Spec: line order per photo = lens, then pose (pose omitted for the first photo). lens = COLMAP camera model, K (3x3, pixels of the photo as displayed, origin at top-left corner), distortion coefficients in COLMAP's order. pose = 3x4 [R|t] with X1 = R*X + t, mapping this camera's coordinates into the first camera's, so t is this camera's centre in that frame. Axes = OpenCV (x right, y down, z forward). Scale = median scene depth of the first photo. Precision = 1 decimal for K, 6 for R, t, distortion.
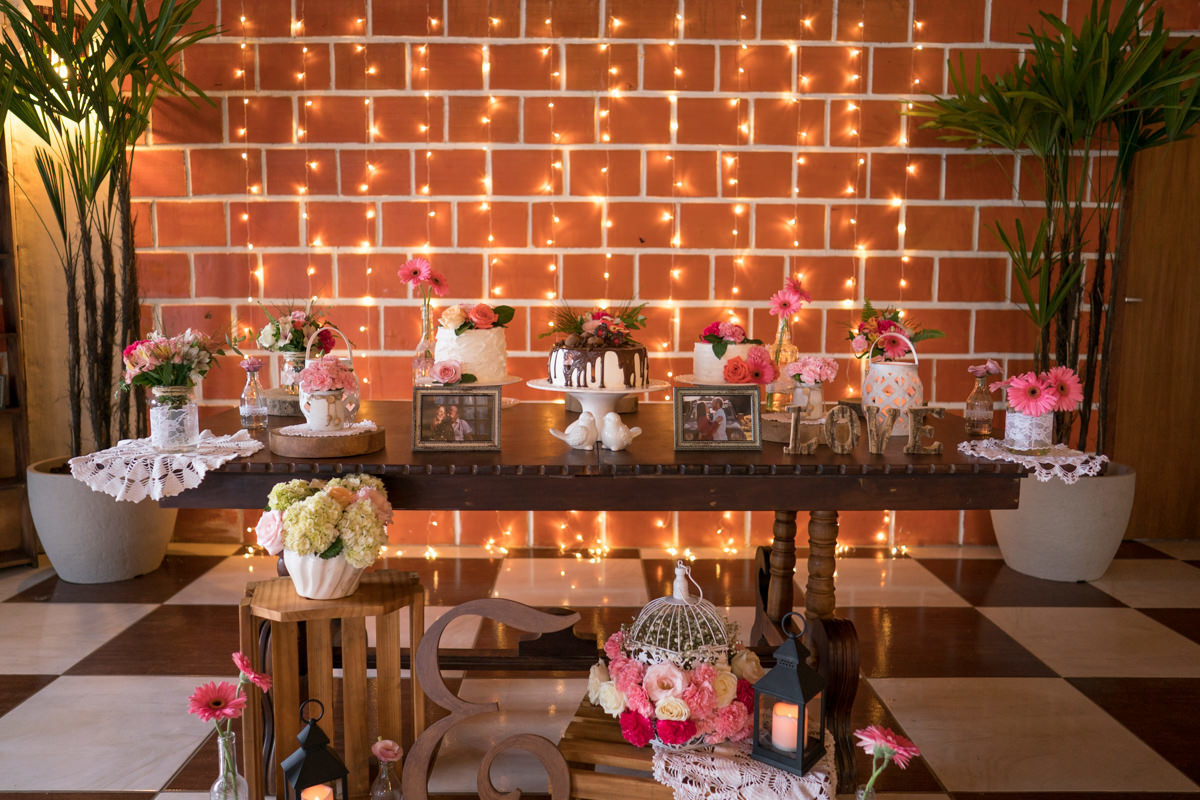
lens RADIAL K [[856.2, 0, 603.7], [0, 856.2, 388.3], [0, 0, 1]] dist [-0.033604, 0.000419]
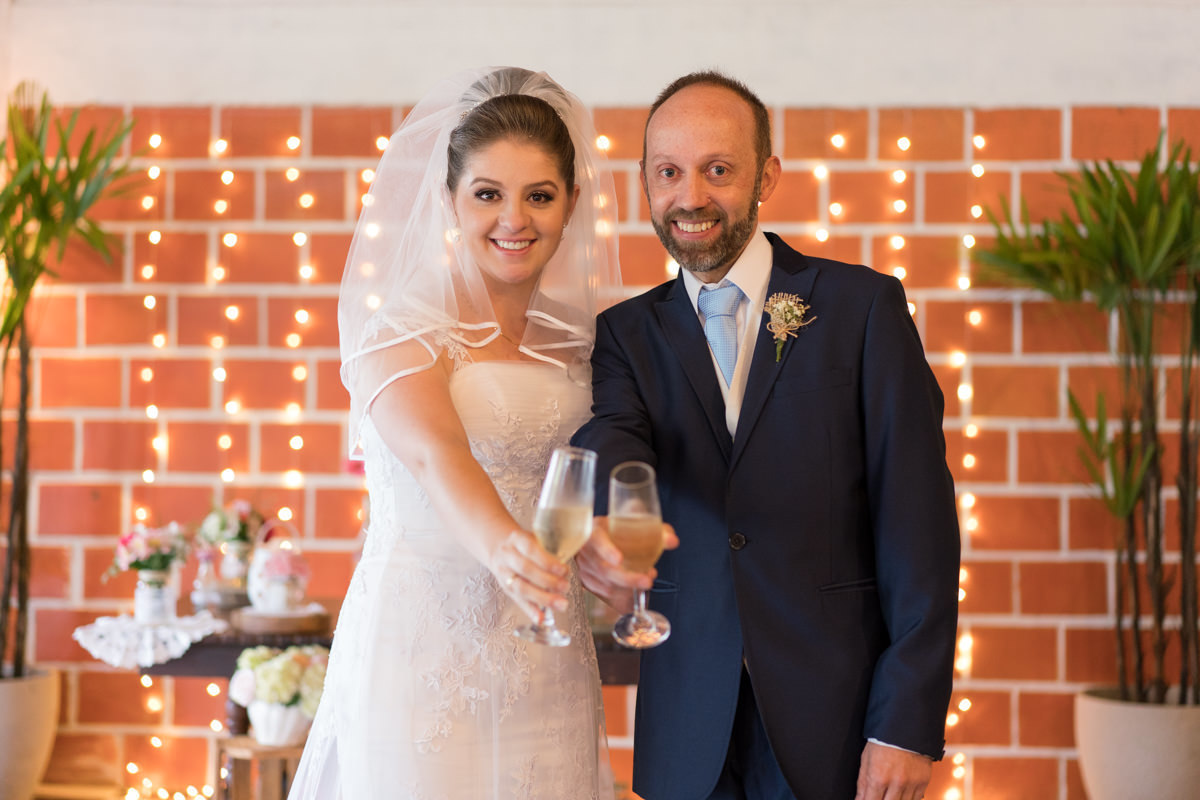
lens RADIAL K [[1950.5, 0, 596.0], [0, 1950.5, 403.6], [0, 0, 1]] dist [-0.038730, 0.000000]
pose [[0.996919, 0.004744, -0.078291, 0.154066], [-0.013687, 0.993376, -0.114092, 0.032429], [0.077231, 0.114812, 0.990380, -0.819100]]
